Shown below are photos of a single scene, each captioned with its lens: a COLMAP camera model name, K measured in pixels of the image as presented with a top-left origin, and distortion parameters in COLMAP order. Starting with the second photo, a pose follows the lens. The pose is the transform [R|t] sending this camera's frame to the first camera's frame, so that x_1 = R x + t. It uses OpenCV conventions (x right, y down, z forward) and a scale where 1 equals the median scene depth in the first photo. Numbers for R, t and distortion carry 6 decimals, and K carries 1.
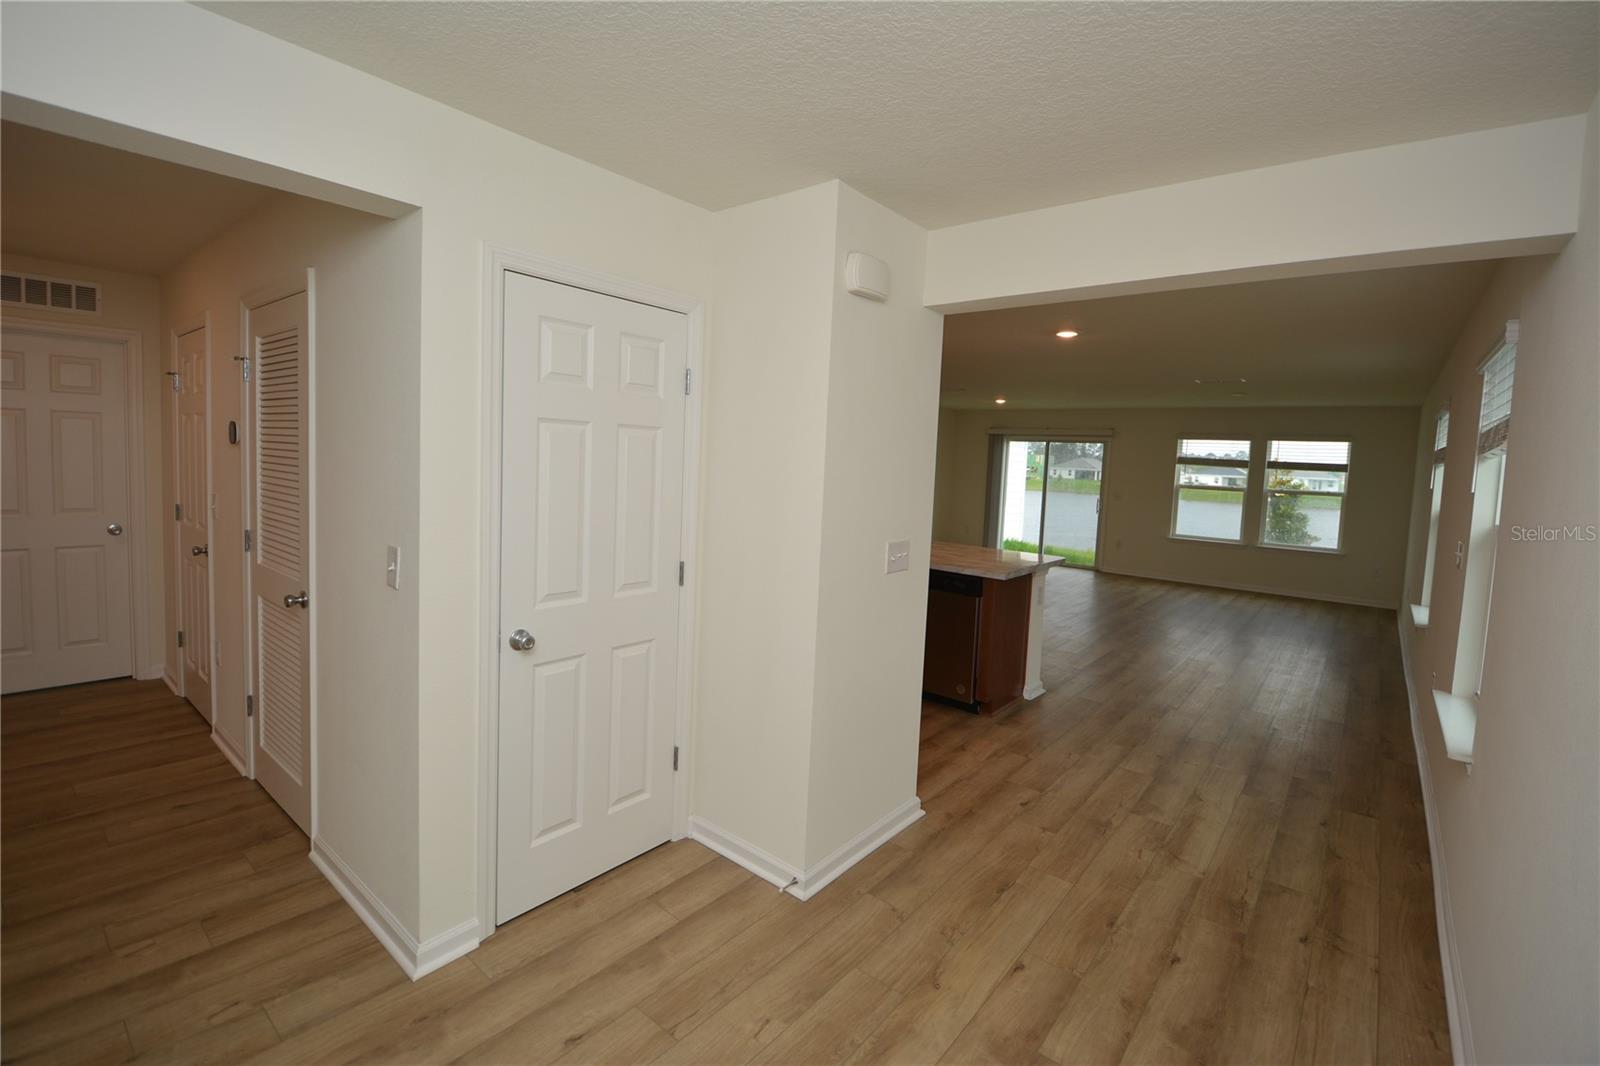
lens RADIAL K [[700.2, 0, 788.0], [0, 700.2, 506.9], [0, 0, 1]] dist [0.001873, -0.022008]
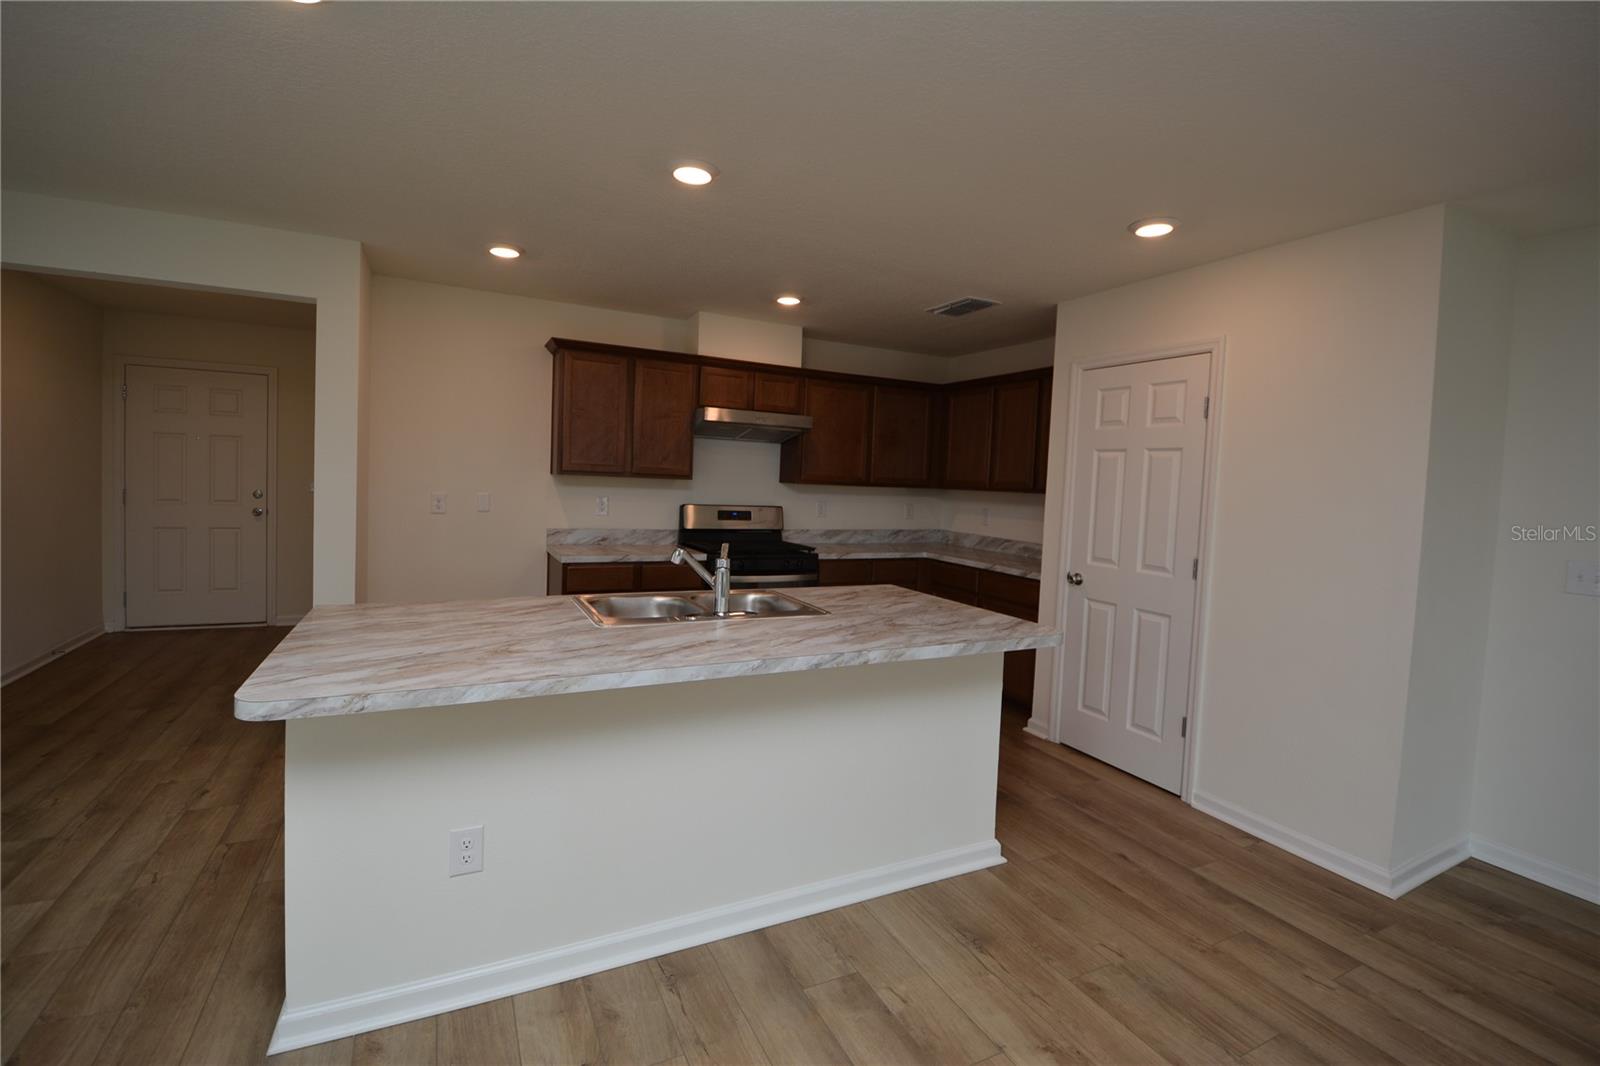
lens RADIAL K [[703.4, 0, 799.0], [0, 703.4, 509.7], [0, 0, 1]] dist [0.013683, -0.022784]
pose [[-0.391183, -0.019394, -0.920109, 0.302957], [-0.125086, 0.991621, 0.032278, -0.021799], [0.911773, 0.127719, -0.390331, 0.694083]]
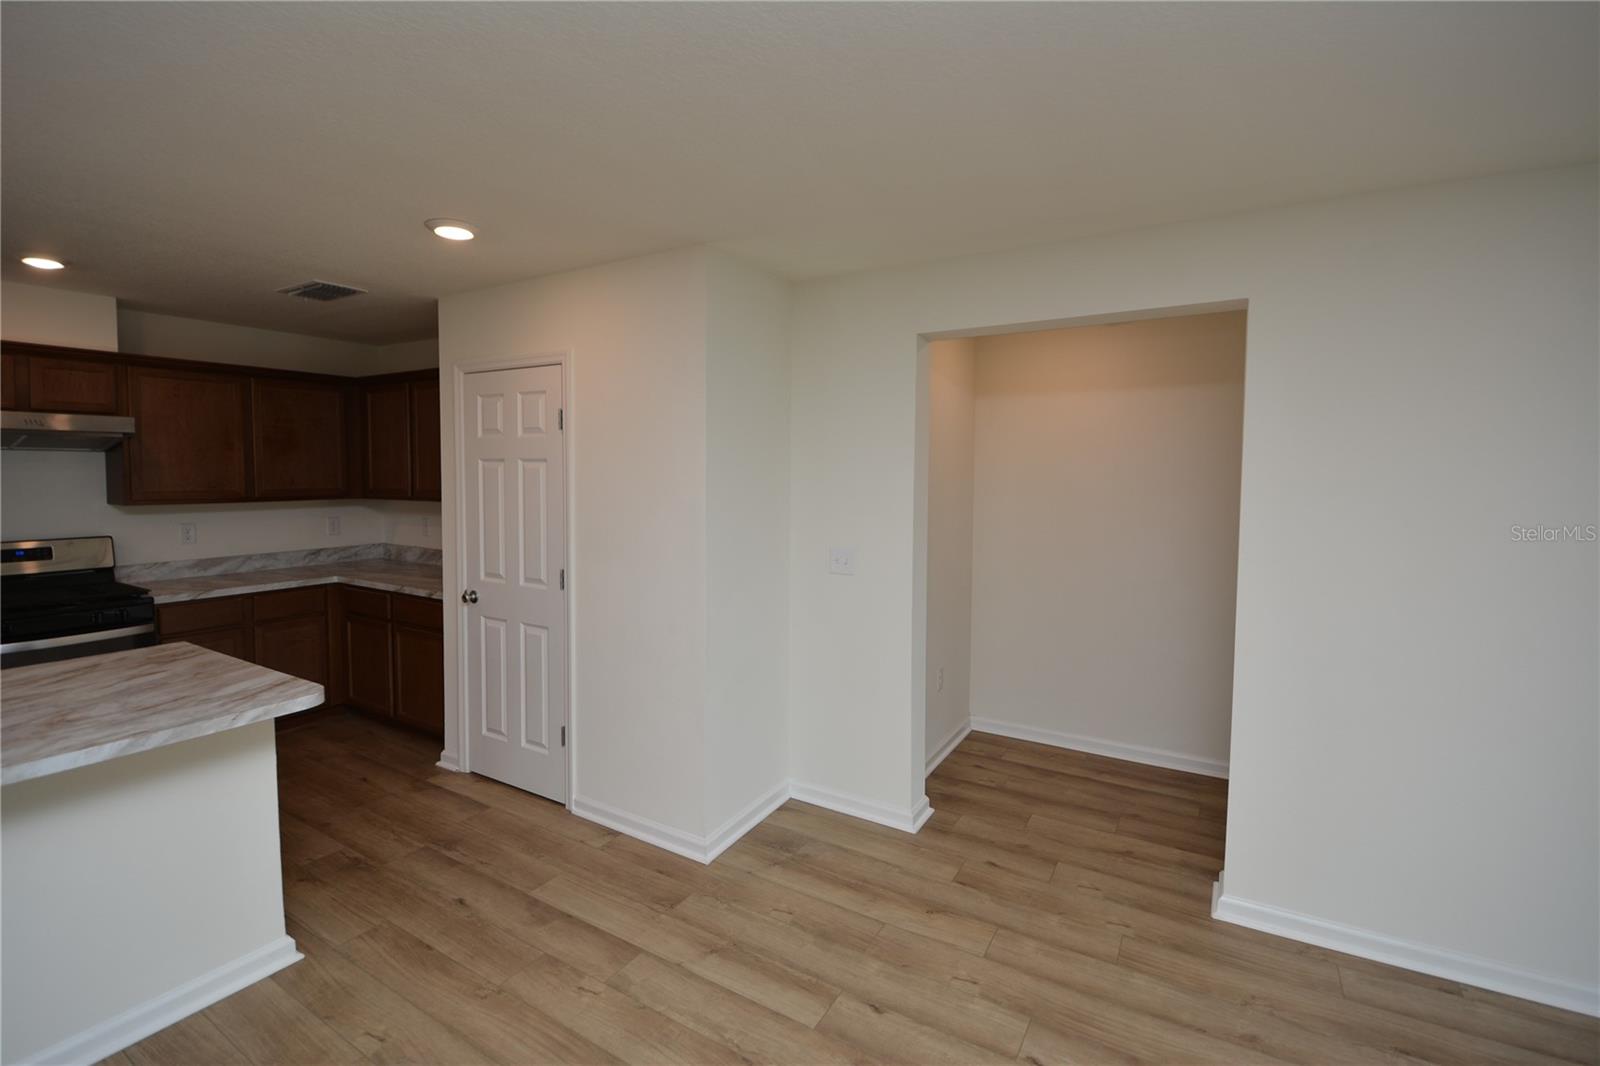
lens RADIAL K [[703.4, 0, 799.0], [0, 703.4, 509.7], [0, 0, 1]] dist [0.013683, -0.022784]
pose [[0.163653, 0.009561, -0.986472, 0.270276], [-0.071522, 0.997437, -0.002199, -0.048170], [0.983922, 0.070915, 0.163917, 0.795470]]
